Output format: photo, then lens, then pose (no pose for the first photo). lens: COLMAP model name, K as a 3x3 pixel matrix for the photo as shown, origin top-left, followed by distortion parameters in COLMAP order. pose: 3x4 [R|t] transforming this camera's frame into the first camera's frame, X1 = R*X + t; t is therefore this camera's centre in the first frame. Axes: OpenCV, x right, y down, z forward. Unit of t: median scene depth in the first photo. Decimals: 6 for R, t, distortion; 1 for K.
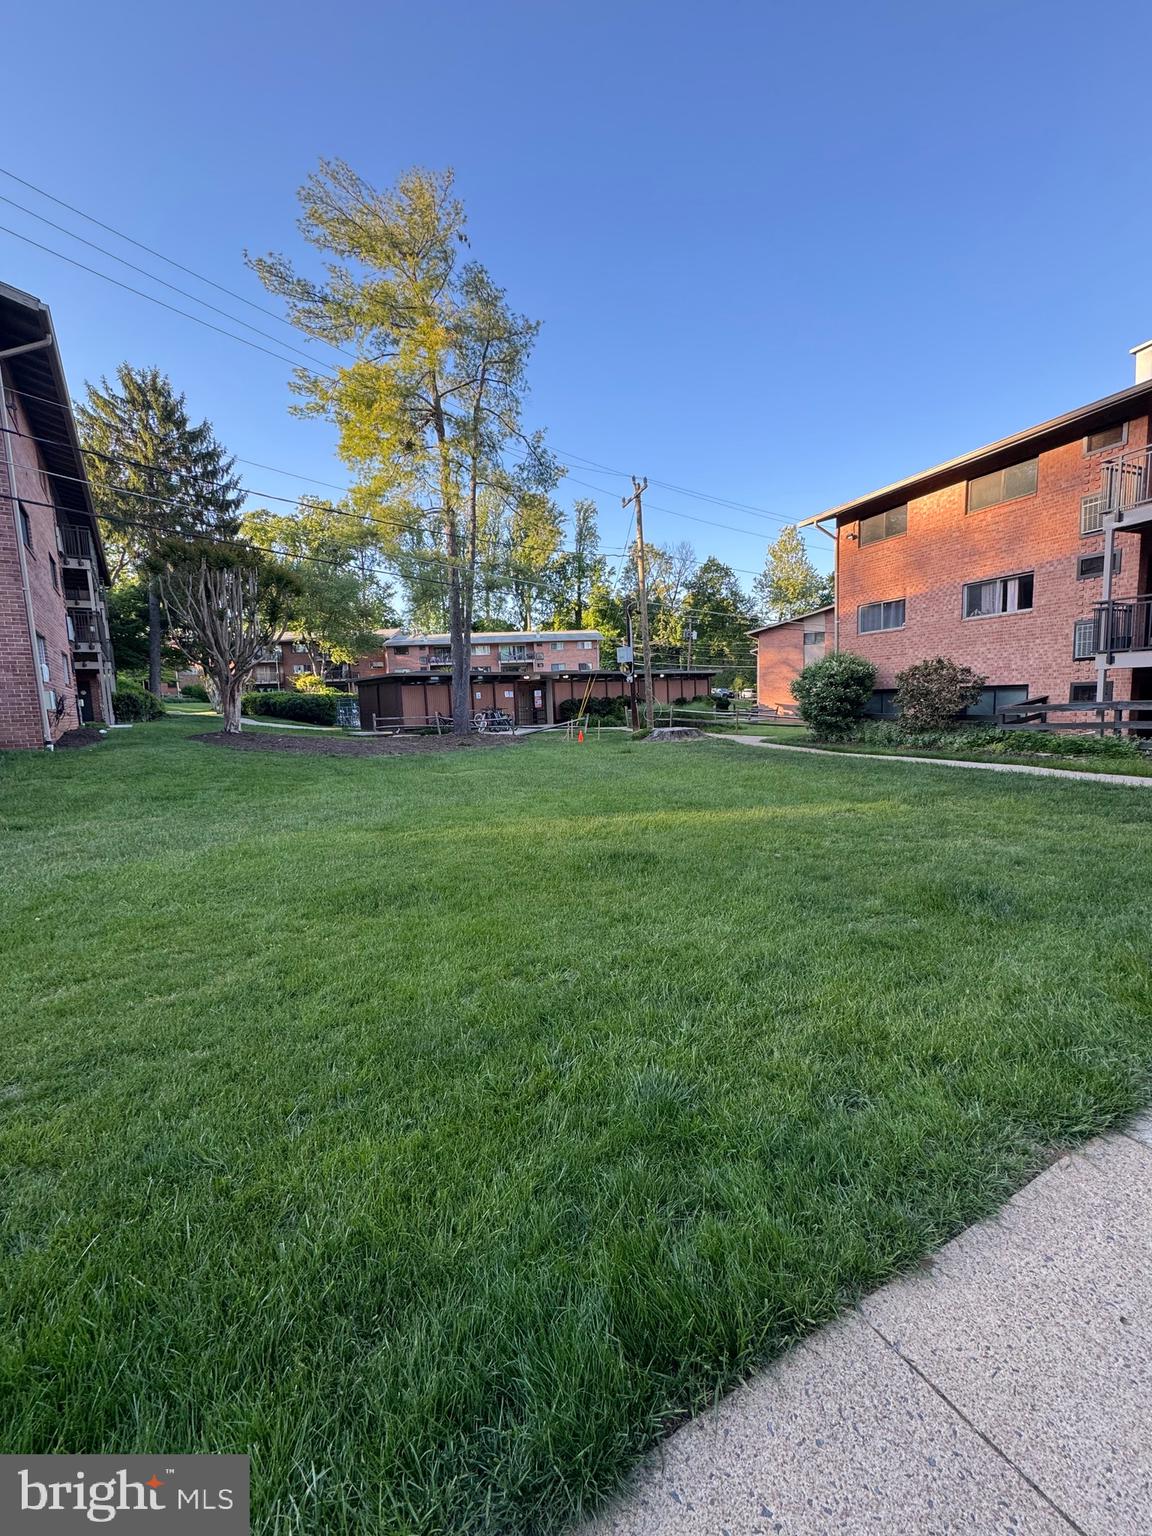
lens RADIAL K [[624.4, 0, 556.1], [0, 624.4, 767.8], [0, 0, 1]] dist [0.000120, 0.000005]
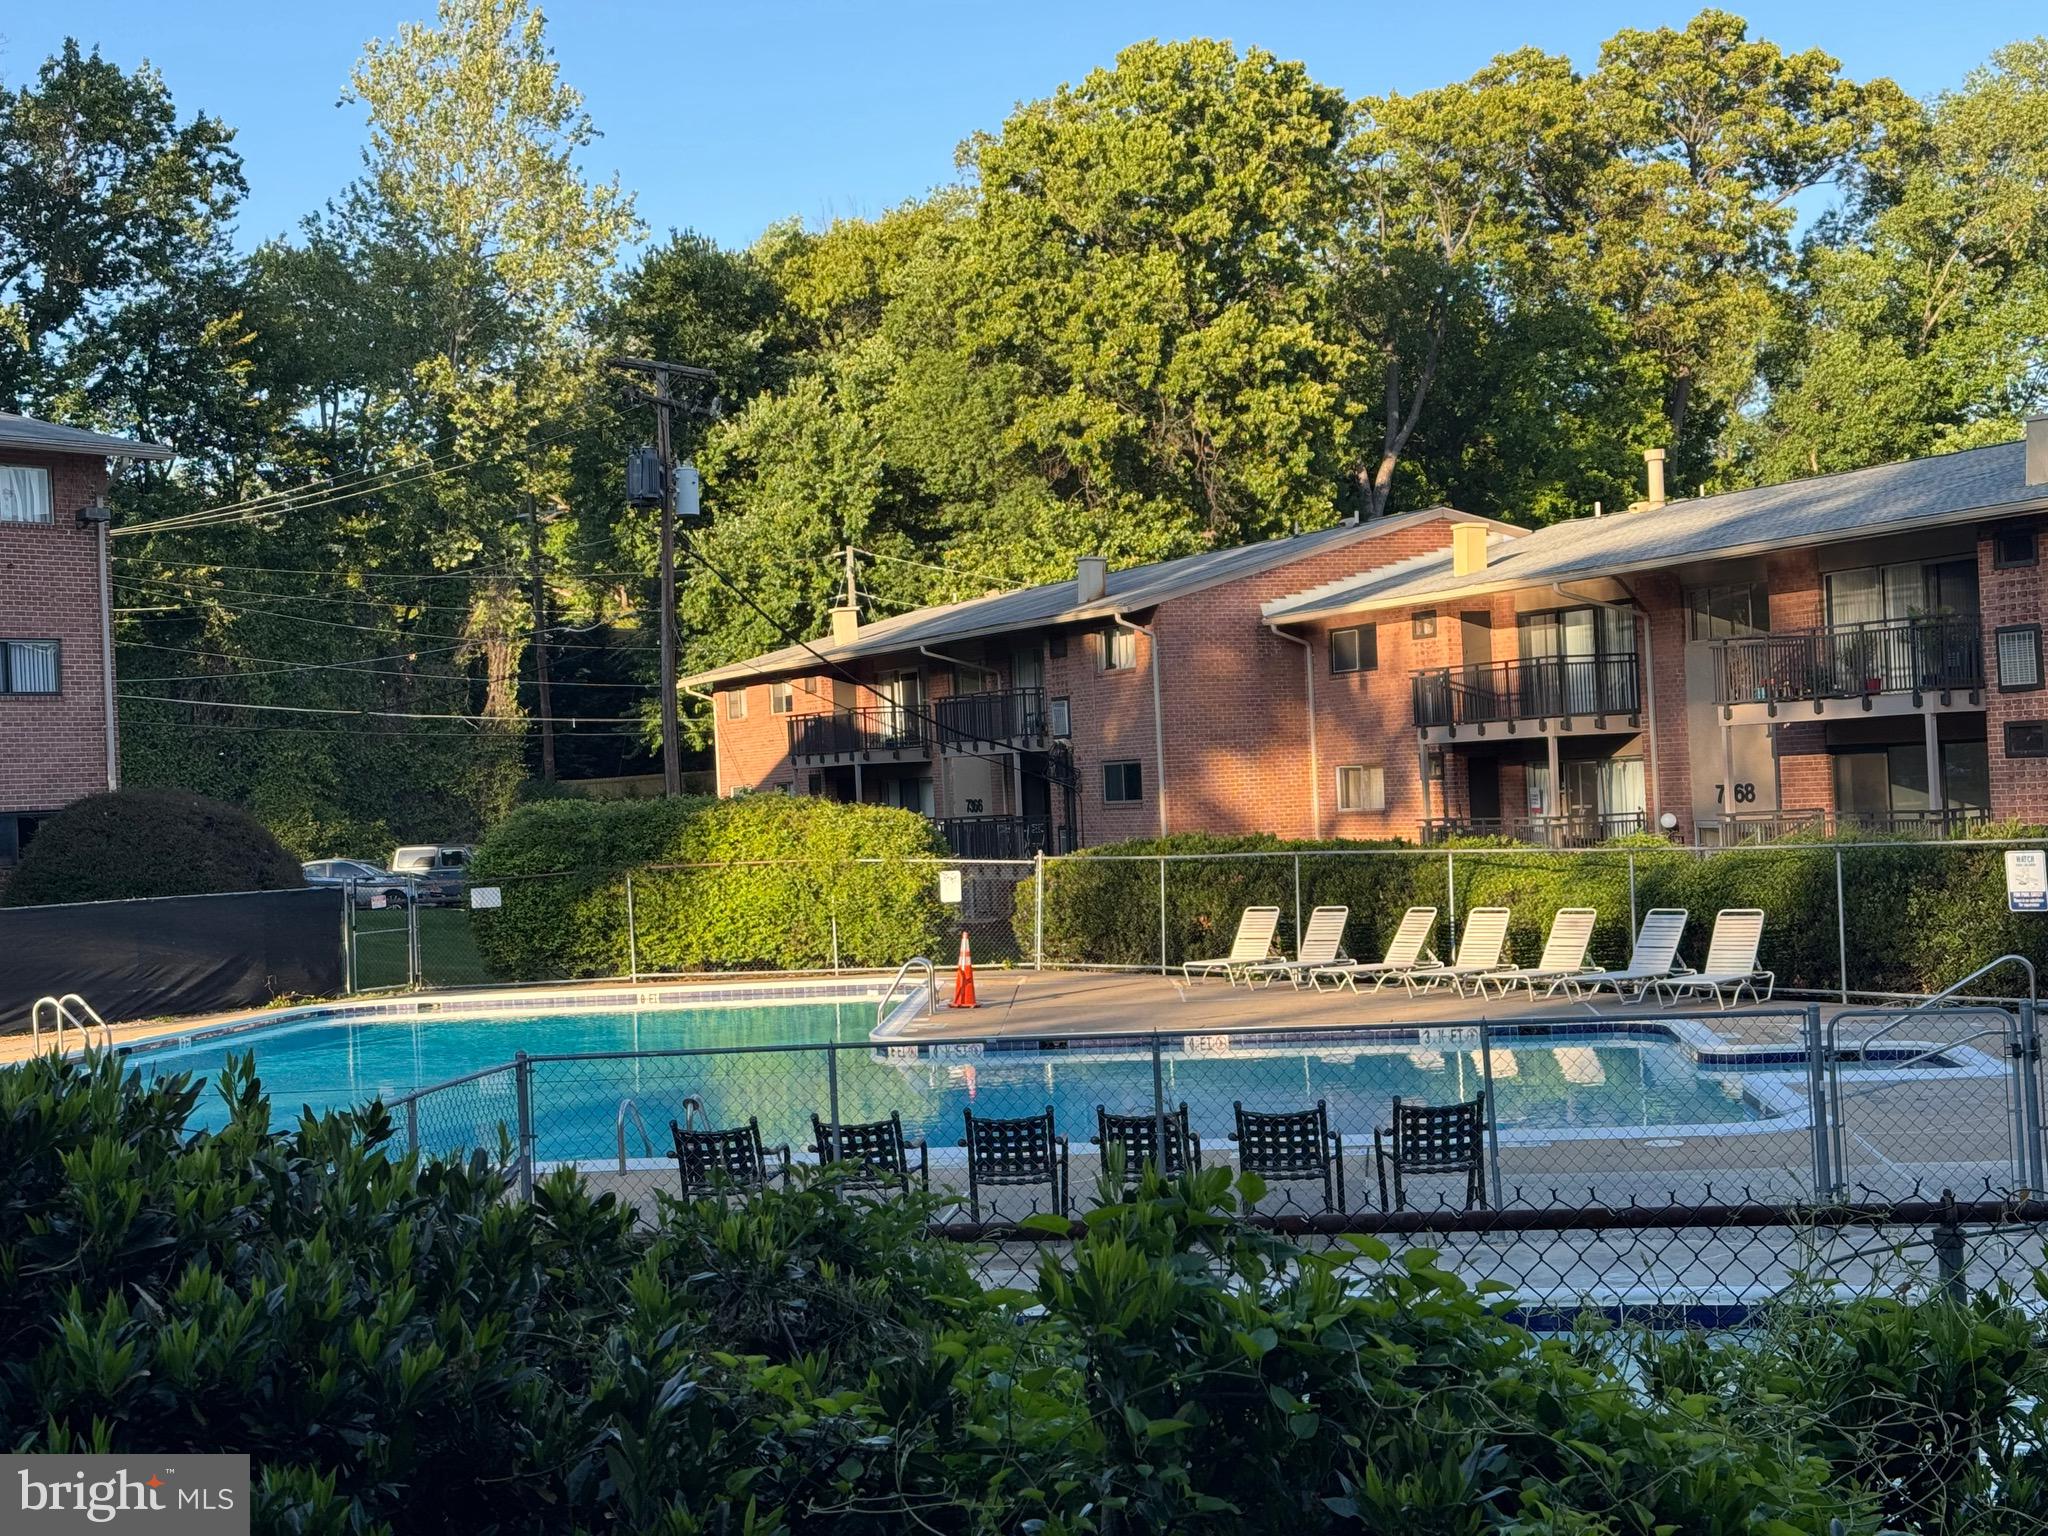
lens RADIAL K [[2909.3, 0, 1024.0], [0, 2909.3, 768.0], [0, 0, 1]] dist [0.160728, -0.324303]
pose [[0.648180, 0.010628, 0.761413, -0.261177], [0.105939, 0.988920, -0.103988, -0.061817], [-0.754082, 0.148066, 0.639872, 0.488092]]
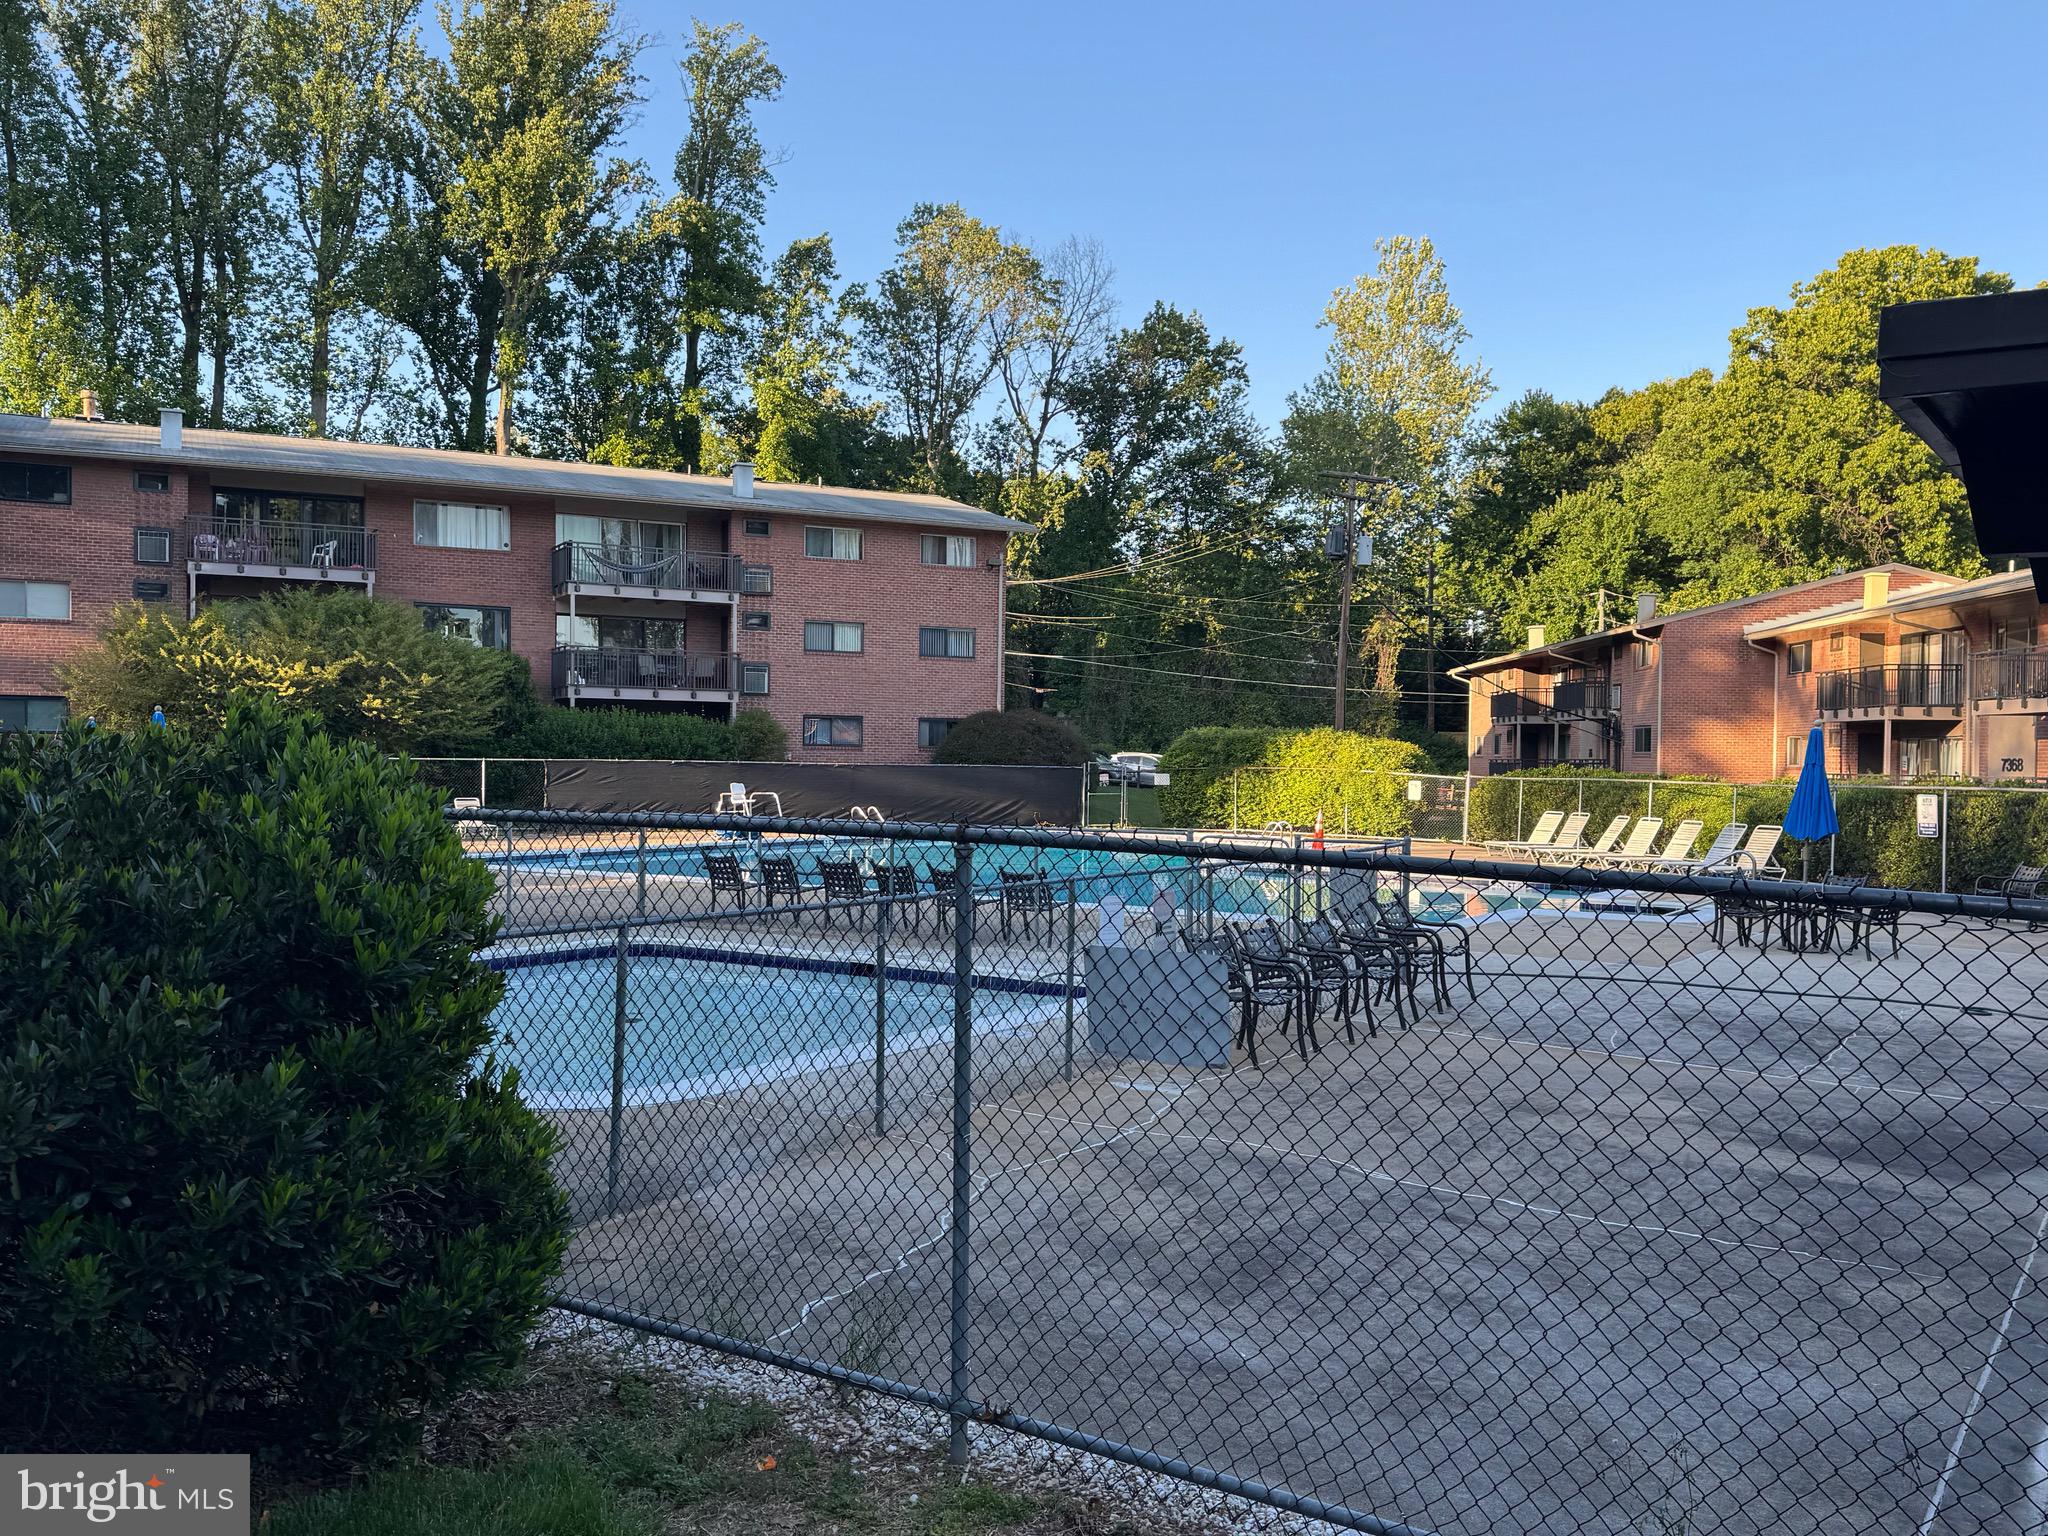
lens RADIAL K [[1754.7, 0, 1024.0], [0, 1754.7, 768.0], [0, 0, 1]] dist [0.166941, -0.305522]
pose [[0.922850, 0.044367, 0.382595, -0.173331], [-0.003854, 0.994357, -0.106014, -0.046675], [-0.385139, 0.096360, 0.917814, 0.397111]]
